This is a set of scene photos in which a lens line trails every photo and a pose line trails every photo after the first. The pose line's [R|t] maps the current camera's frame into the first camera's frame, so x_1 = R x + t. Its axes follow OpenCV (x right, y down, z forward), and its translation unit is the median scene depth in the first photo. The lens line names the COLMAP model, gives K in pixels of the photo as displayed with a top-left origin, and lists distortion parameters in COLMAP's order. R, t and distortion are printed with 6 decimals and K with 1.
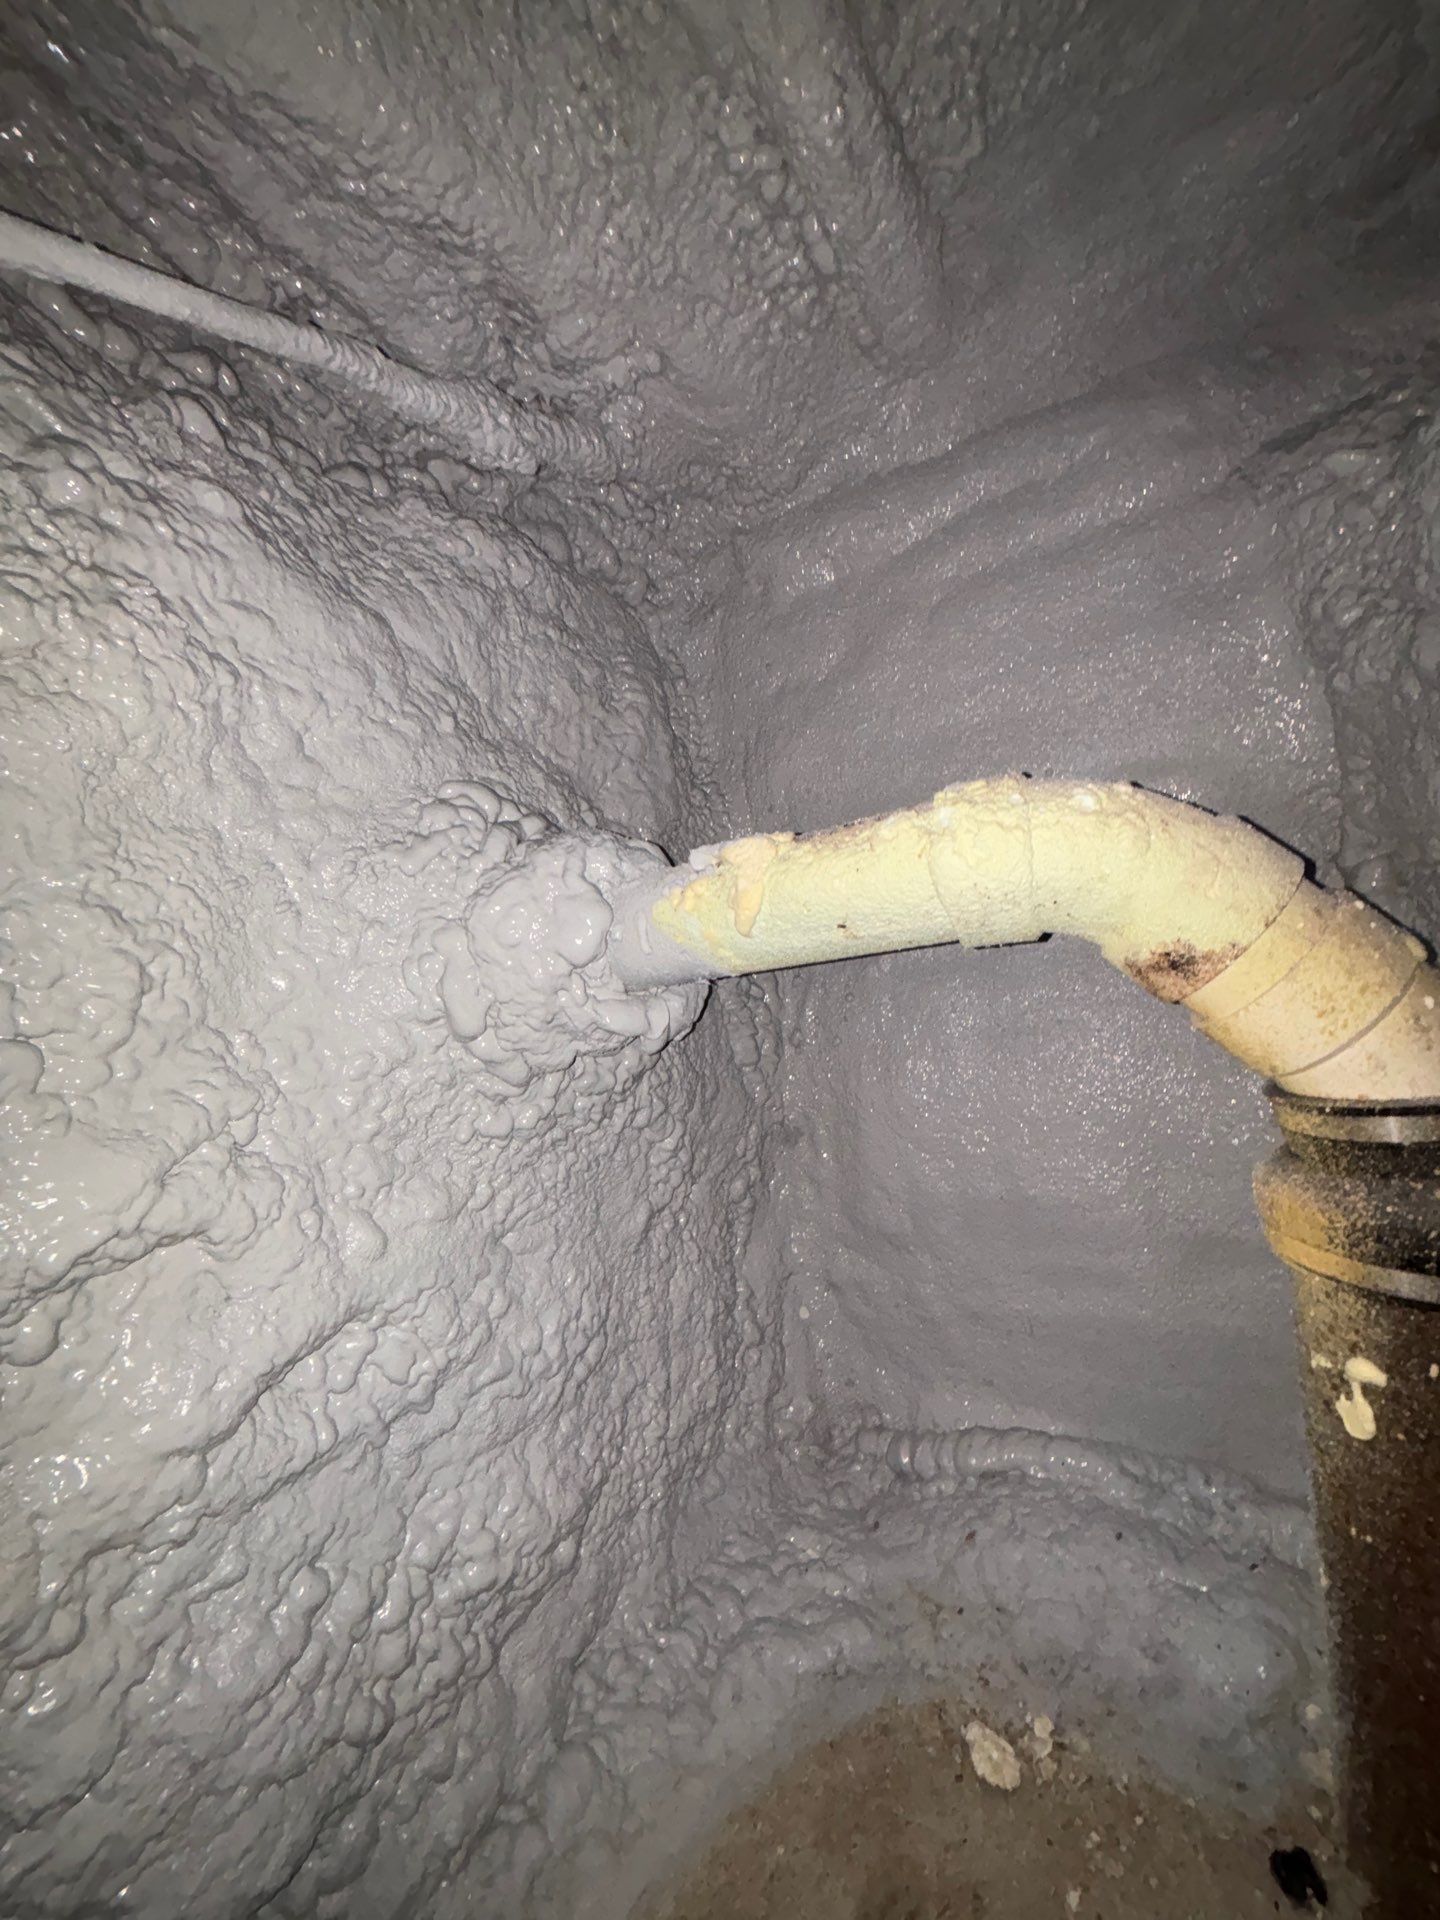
lens RADIAL K [[784.5, 0, 720.0], [0, 784.5, 960.0], [0, 0, 1]] dist [0.001335, 0.006750]
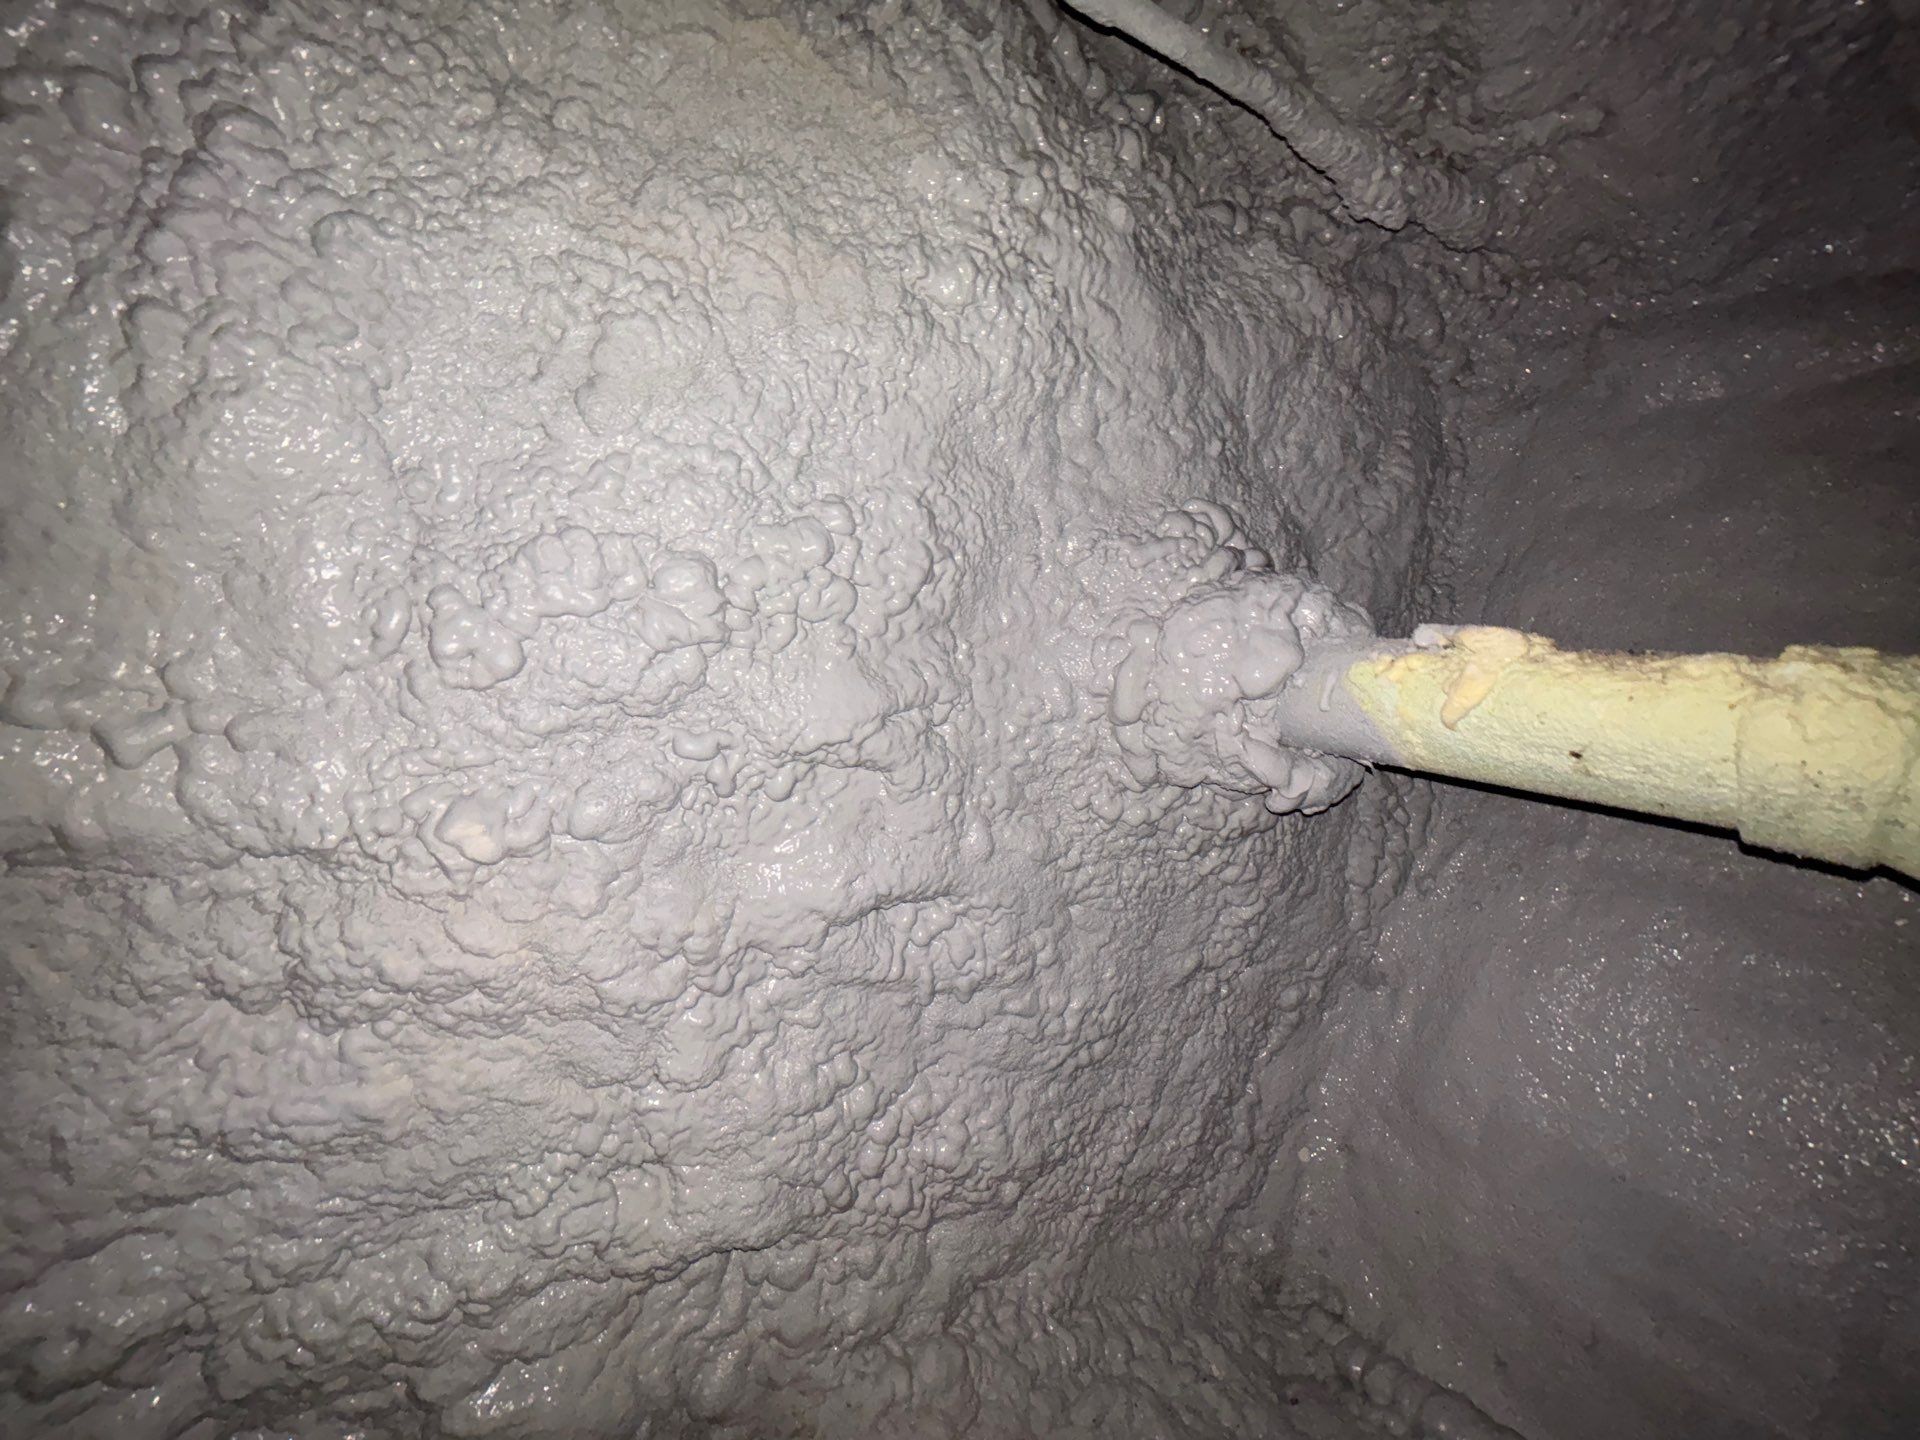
lens RADIAL K [[770.0, 0, 960.0], [0, 770.0, 720.0], [0, 0, 1]] dist [0.026931, -0.017559]
pose [[0.815093, 0.378967, -0.438187, -0.030359], [-0.378827, 0.920906, 0.091774, 0.079125], [0.438309, 0.091192, 0.894187, -0.062968]]
